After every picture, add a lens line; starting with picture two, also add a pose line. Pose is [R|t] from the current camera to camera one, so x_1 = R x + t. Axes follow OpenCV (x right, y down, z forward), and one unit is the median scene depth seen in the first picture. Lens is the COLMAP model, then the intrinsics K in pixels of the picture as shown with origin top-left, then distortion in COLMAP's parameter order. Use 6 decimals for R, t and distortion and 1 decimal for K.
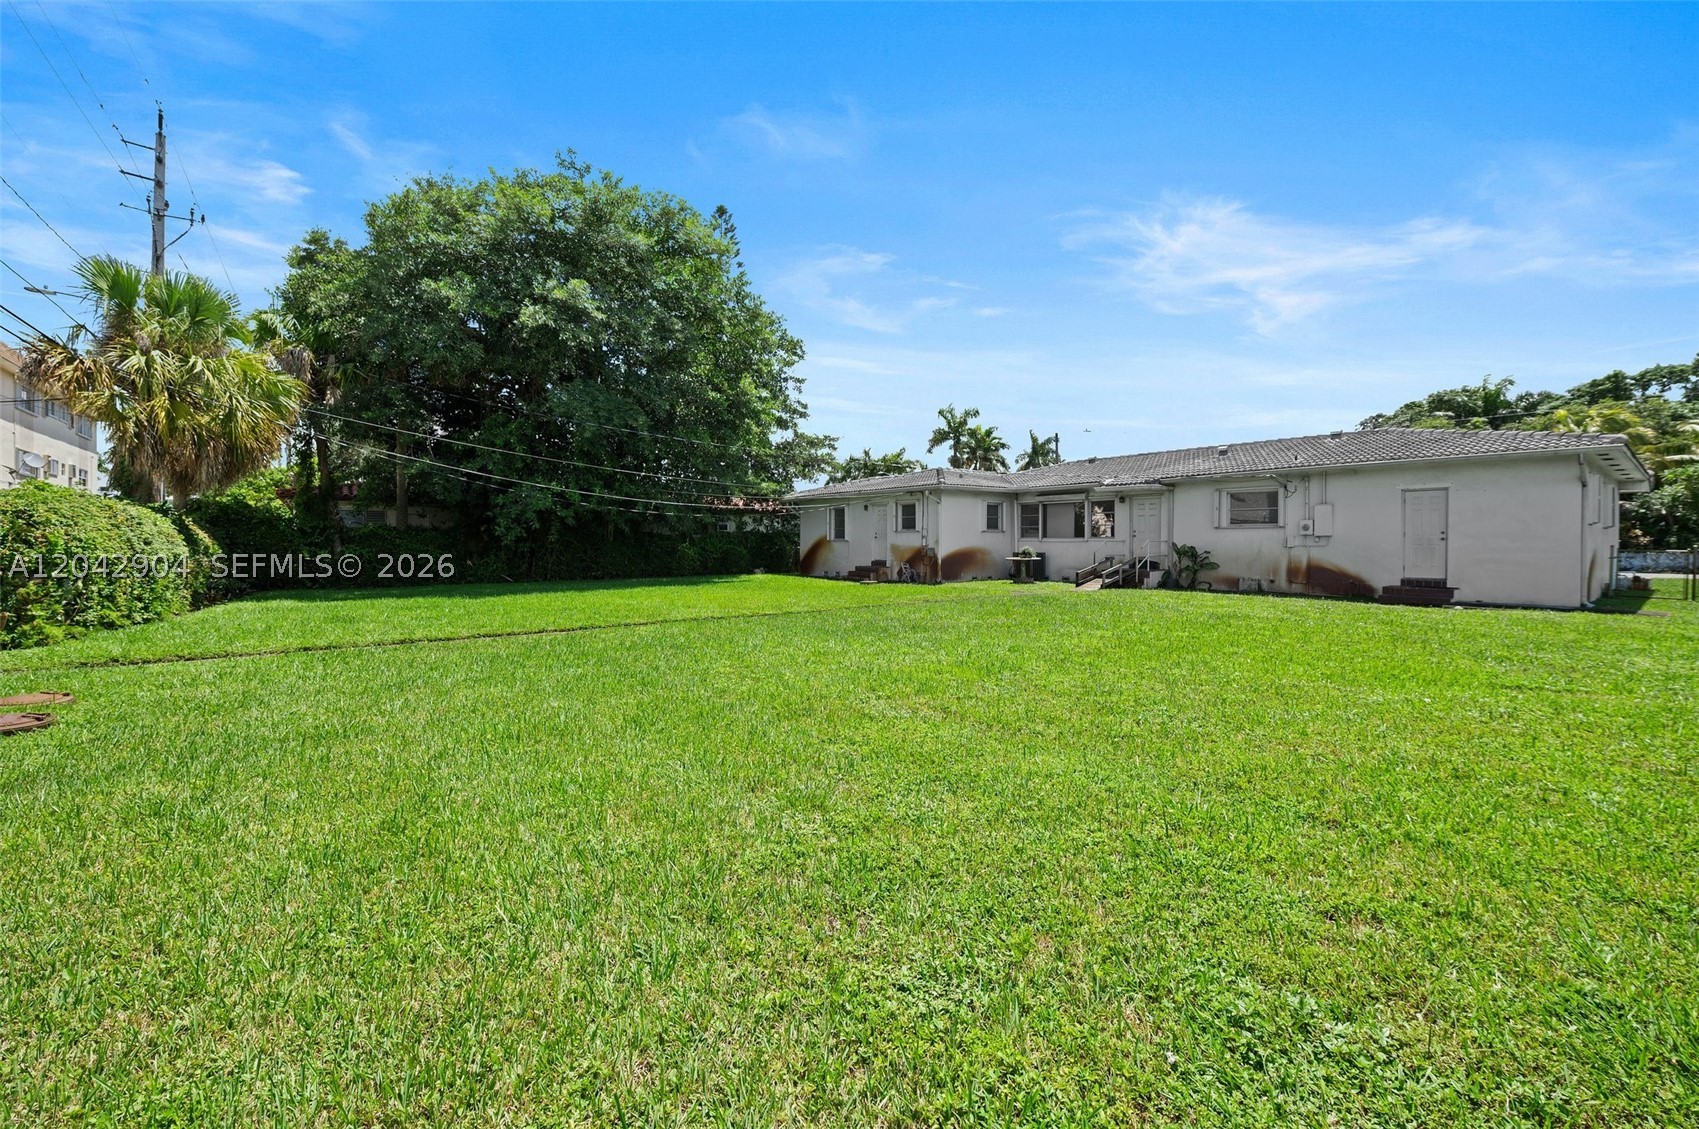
lens RADIAL K [[666.7, 0, 867.7], [0, 666.7, 556.2], [0, 0, 1]] dist [-0.014439, 0.000362]
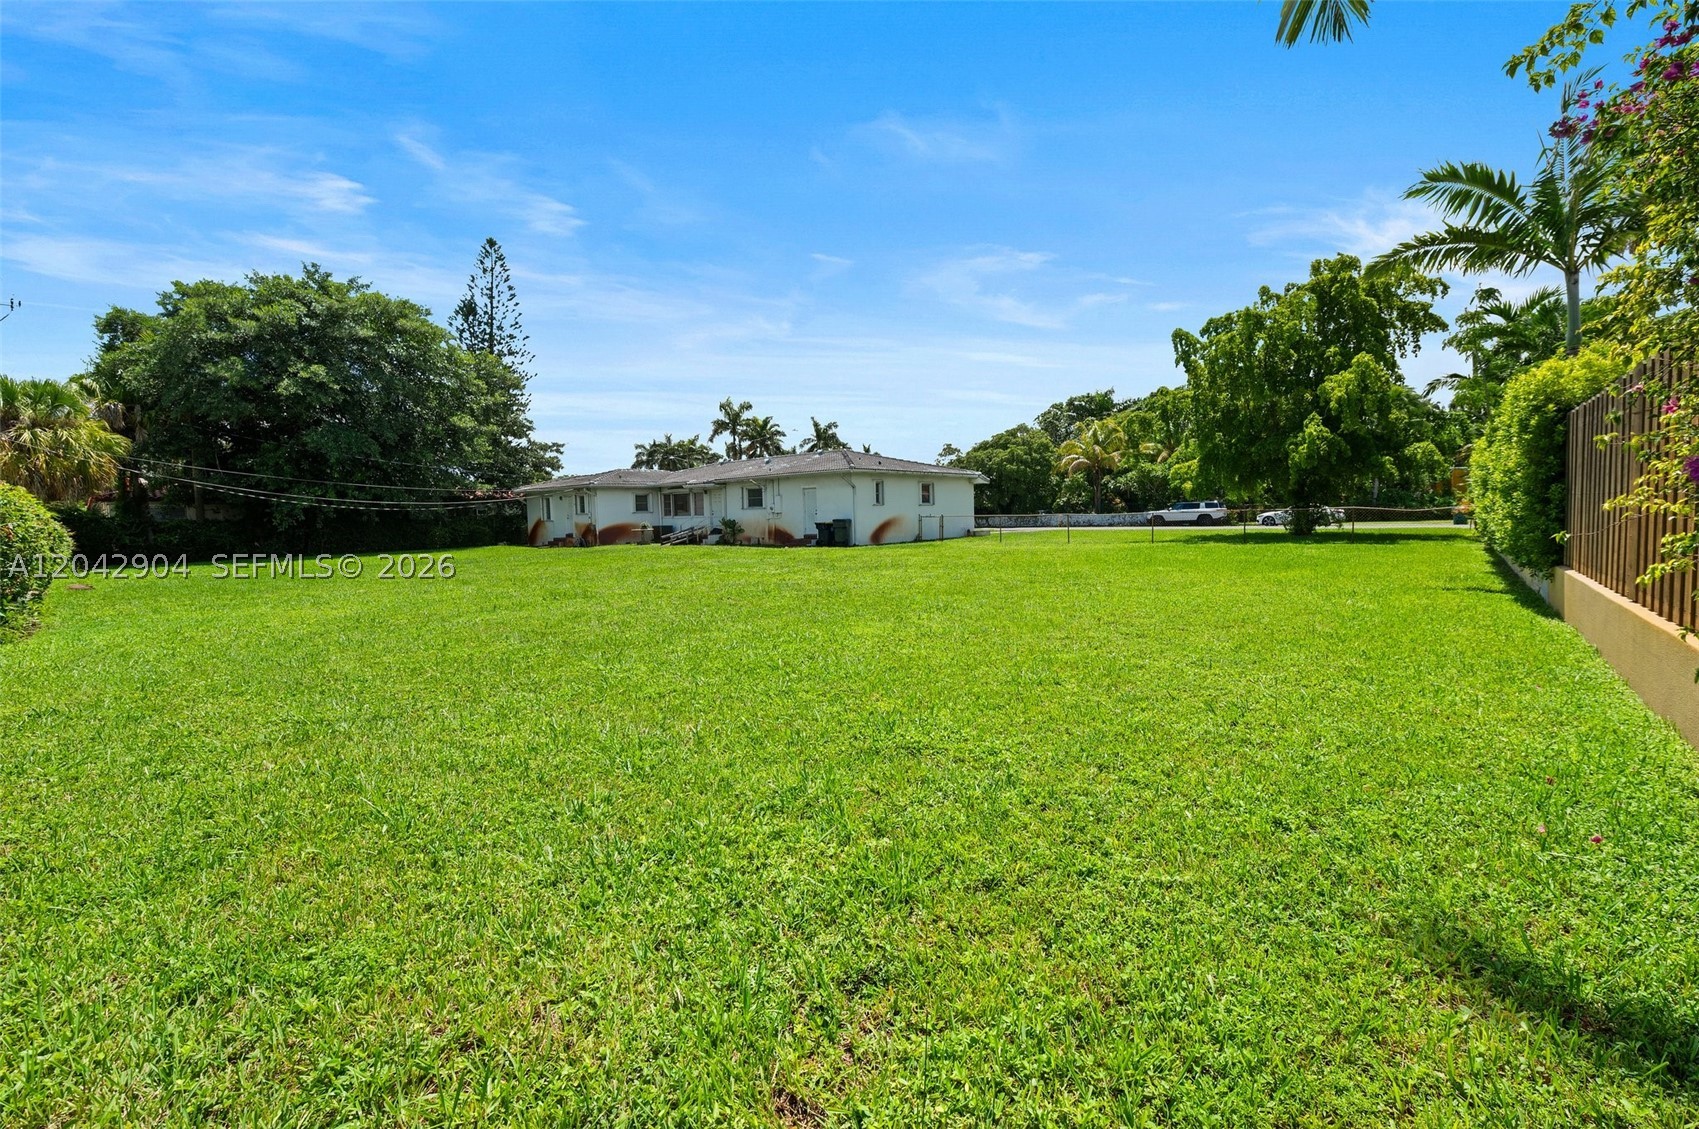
lens RADIAL K [[666.7, 0, 873.6], [0, 666.7, 555.3], [0, 0, 1]] dist [-0.014439, 0.000362]
pose [[0.981780, -0.036533, 0.186478, 0.429666], [0.028600, 0.998575, 0.045058, 0.008063], [-0.187859, -0.038903, 0.981425, -0.629742]]
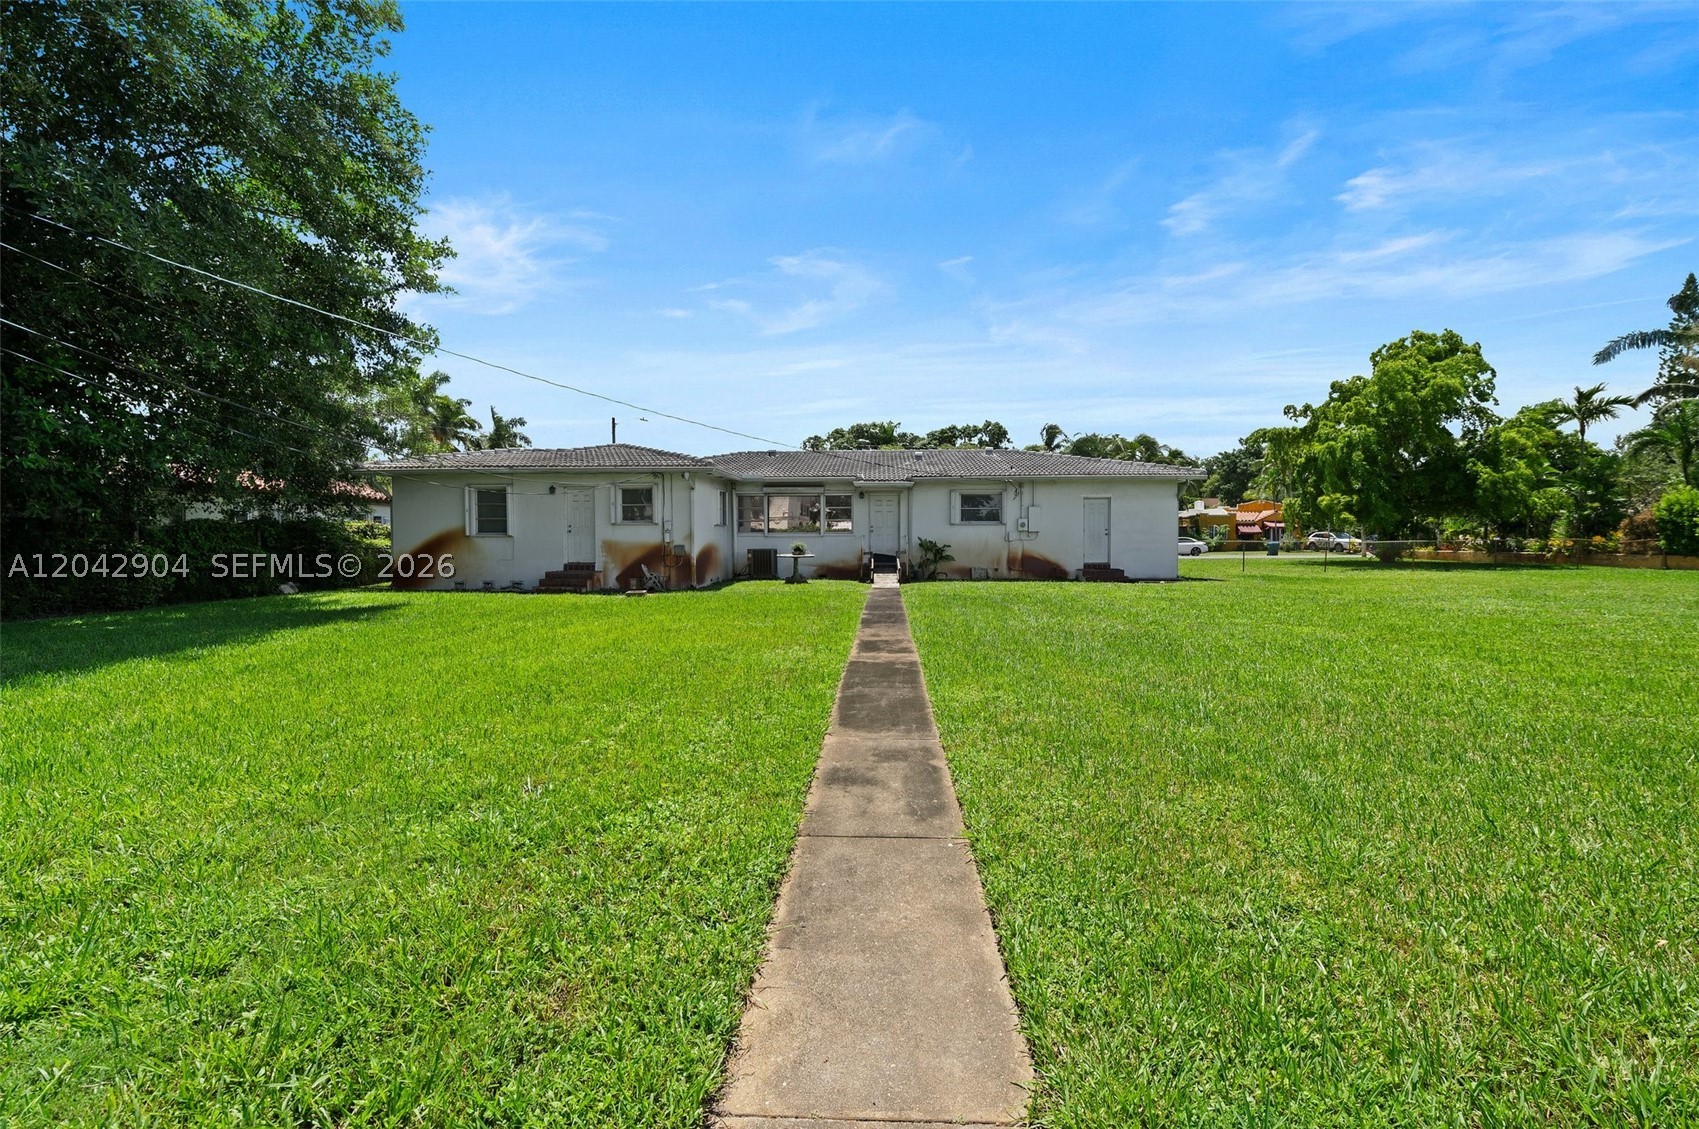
lens RADIAL K [[666.7, 0, 849.0], [0, 666.7, 553.8], [0, 0, 1]] dist [-0.014439, 0.000362]
pose [[0.659991, -0.019374, 0.751023, -0.355707], [0.018379, 0.999785, 0.009641, -0.005162], [-0.751048, 0.007440, 0.660205, 0.308122]]
